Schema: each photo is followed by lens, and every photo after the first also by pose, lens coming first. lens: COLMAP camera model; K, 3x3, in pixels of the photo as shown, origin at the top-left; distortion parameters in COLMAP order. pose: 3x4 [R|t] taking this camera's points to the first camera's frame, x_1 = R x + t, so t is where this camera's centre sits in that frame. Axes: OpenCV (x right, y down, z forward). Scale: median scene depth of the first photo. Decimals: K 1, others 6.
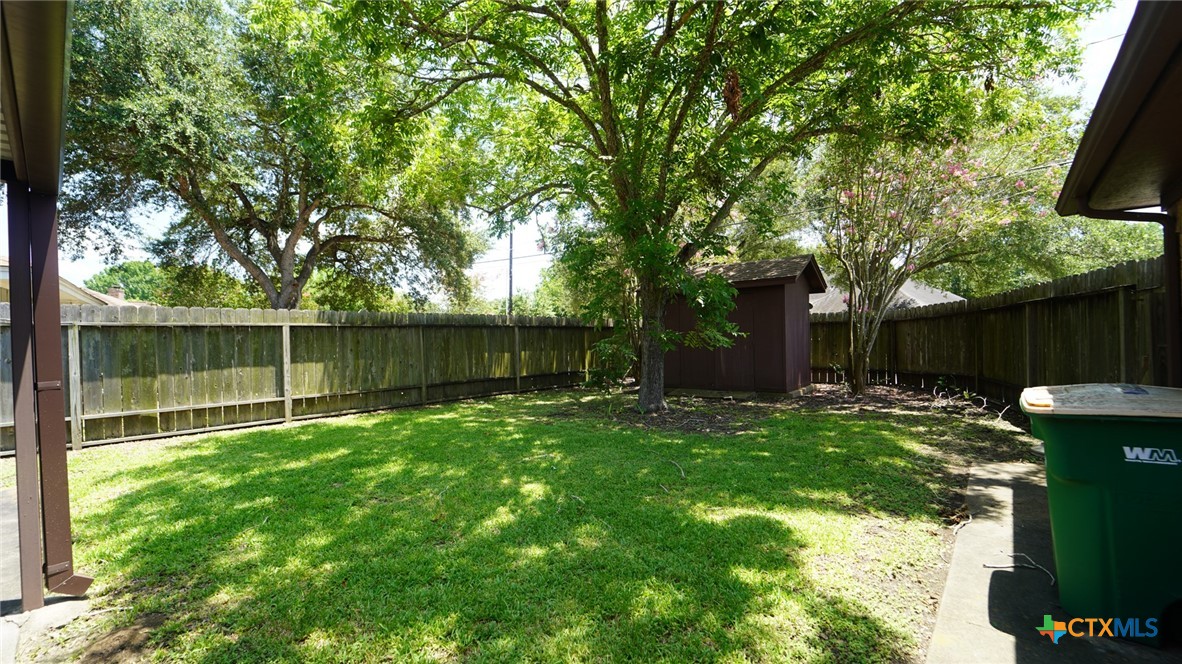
lens RADIAL K [[479.4, 0, 592.5], [0, 479.4, 316.2], [0, 0, 1]] dist [-0.016116, 0.000009]
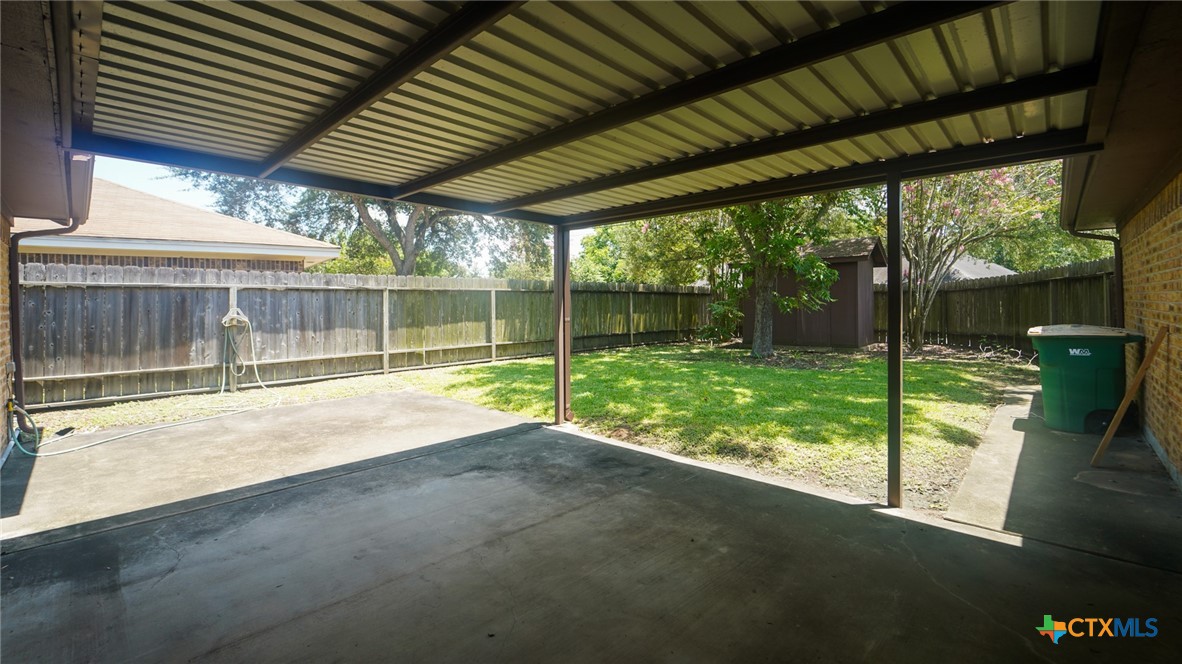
lens RADIAL K [[490.5, 0, 588.3], [0, 490.5, 301.2], [0, 0, 1]] dist [-0.024852, -0.000536]
pose [[0.998780, 0.011140, -0.048118, -0.289794], [-0.009137, 0.999091, 0.041638, -0.009736], [0.048538, -0.041148, 0.997973, -0.360494]]
